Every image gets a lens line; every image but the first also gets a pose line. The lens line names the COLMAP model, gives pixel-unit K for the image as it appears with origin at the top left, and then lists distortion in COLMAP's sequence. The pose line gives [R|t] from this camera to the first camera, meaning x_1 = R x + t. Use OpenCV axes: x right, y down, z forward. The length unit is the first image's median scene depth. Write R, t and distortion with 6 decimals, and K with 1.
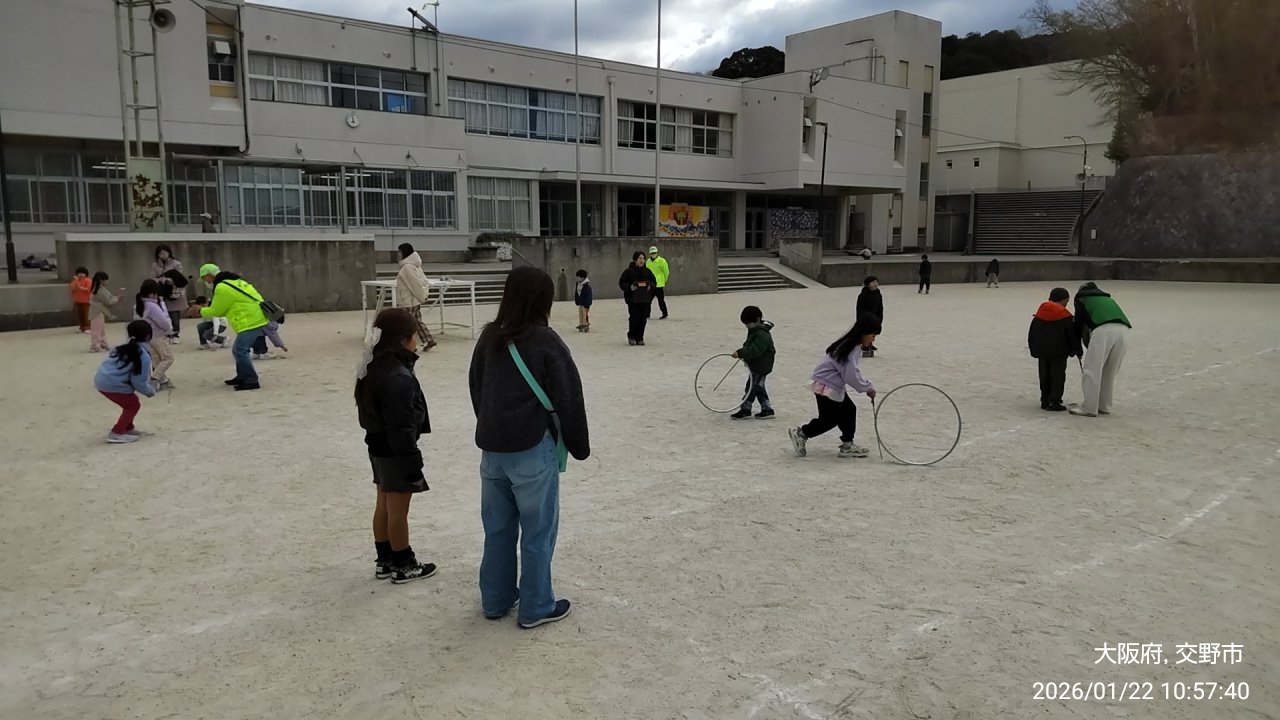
lens RADIAL K [[915.3, 0, 643.6], [0, 915.3, 340.3], [0, 0, 1]] dist [0.135246, -0.196710]
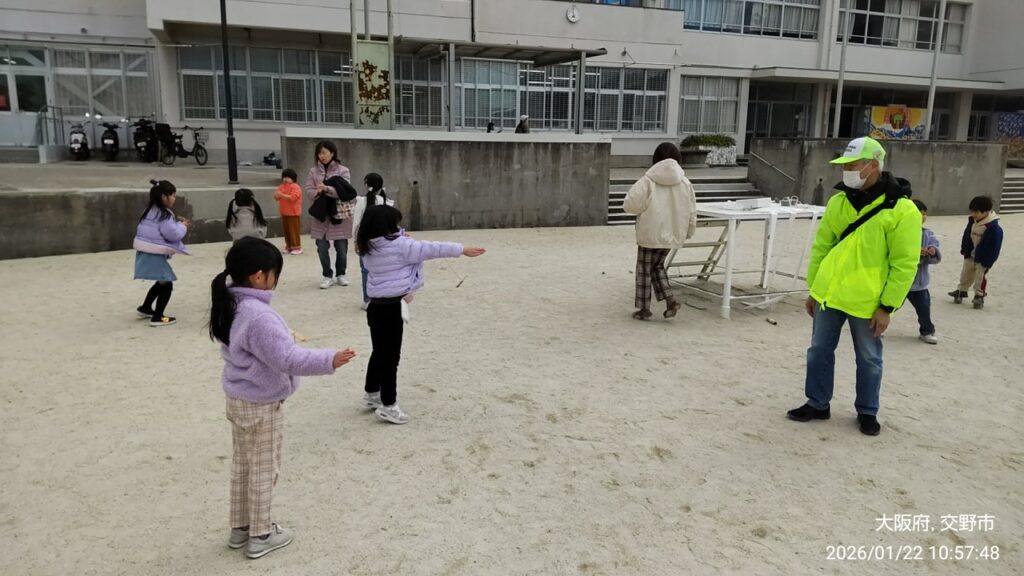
lens RADIAL K [[732.2, 0, 514.9], [0, 732.2, 272.2], [0, 0, 1]] dist [0.135246, -0.196710]
pose [[0.951812, 0.066895, -0.299297, -0.114984], [-0.048388, 0.996454, 0.068831, -0.022432], [0.302840, -0.051032, 0.951674, 0.230084]]
